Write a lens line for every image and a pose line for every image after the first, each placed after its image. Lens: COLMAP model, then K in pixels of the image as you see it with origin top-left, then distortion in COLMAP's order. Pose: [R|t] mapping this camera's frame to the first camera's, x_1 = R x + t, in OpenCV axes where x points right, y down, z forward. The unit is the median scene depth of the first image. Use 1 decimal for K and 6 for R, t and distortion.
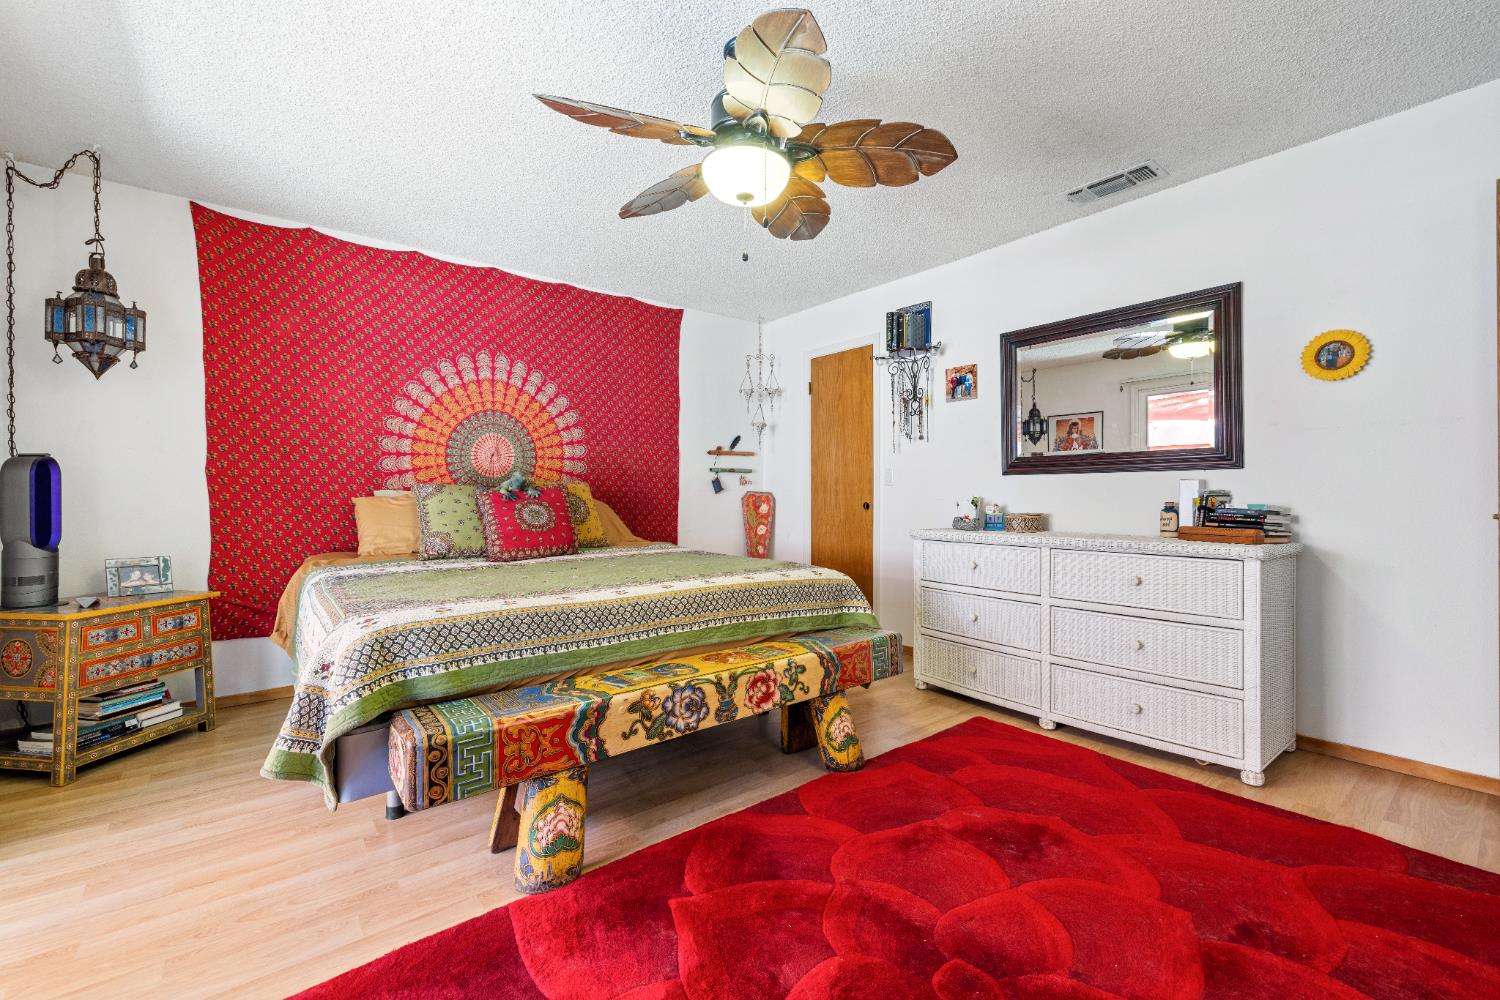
lens RADIAL K [[644.8, 0, 740.9], [0, 644.8, 496.0], [0, 0, 1]] dist [0.000622, 0.001155]
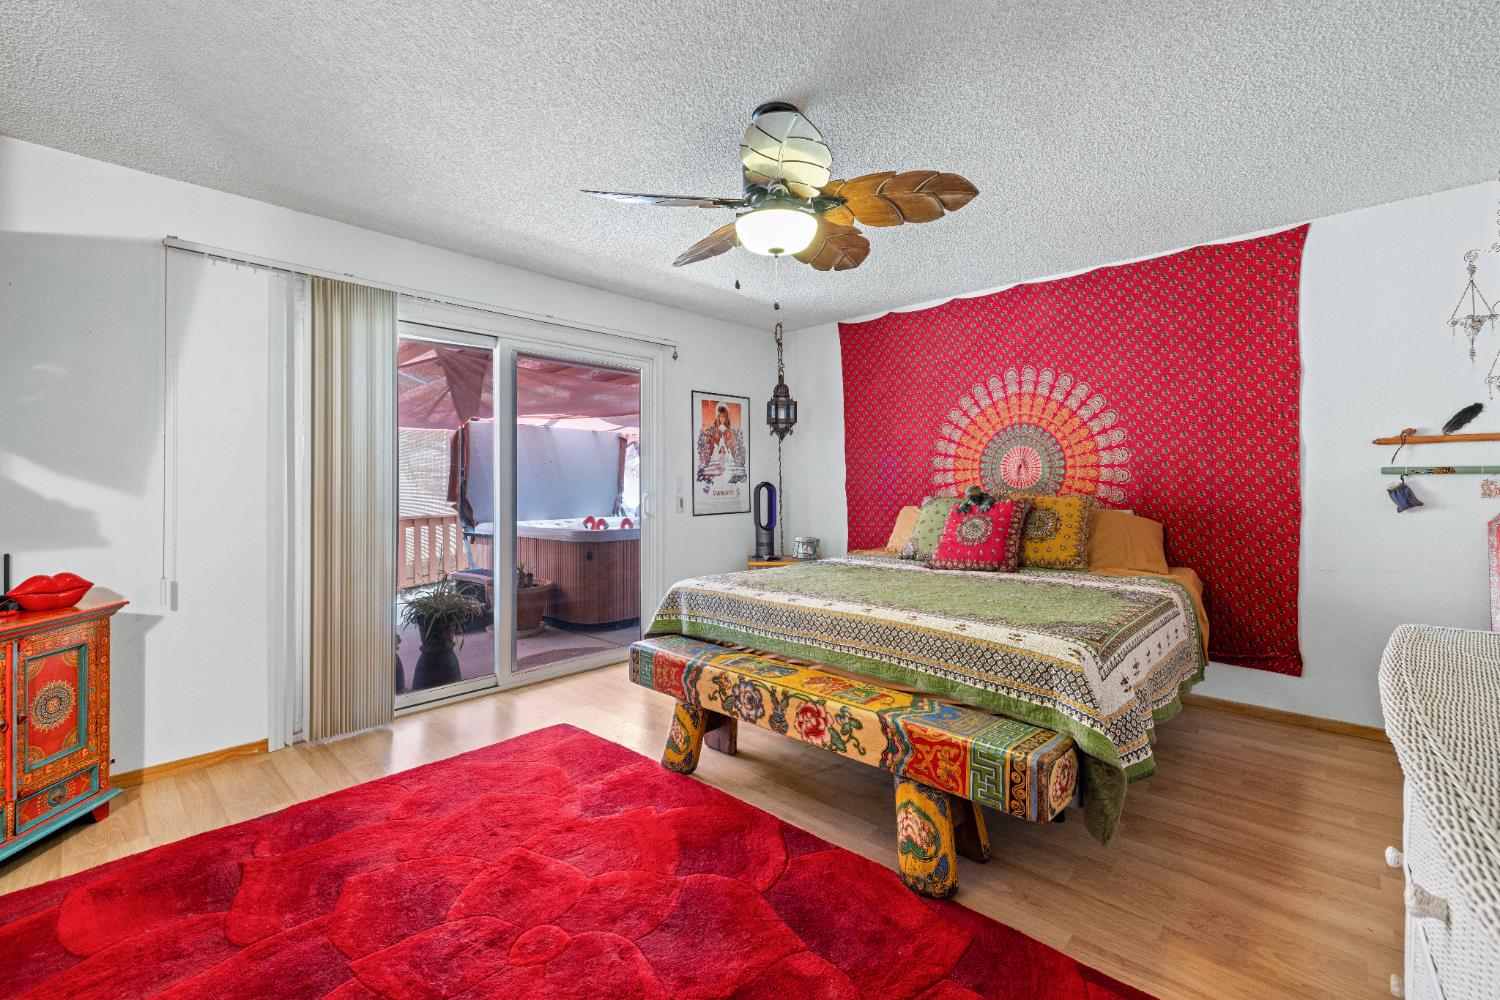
lens RADIAL K [[644.8, 0, 751.2], [0, 644.8, 479.9], [0, 0, 1]] dist [0.000622, 0.001155]
pose [[0.129813, -0.004489, -0.991528, 0.620703], [0.003210, 0.999986, -0.004107, -0.042979], [0.991533, -0.002649, 0.129826, 0.476845]]
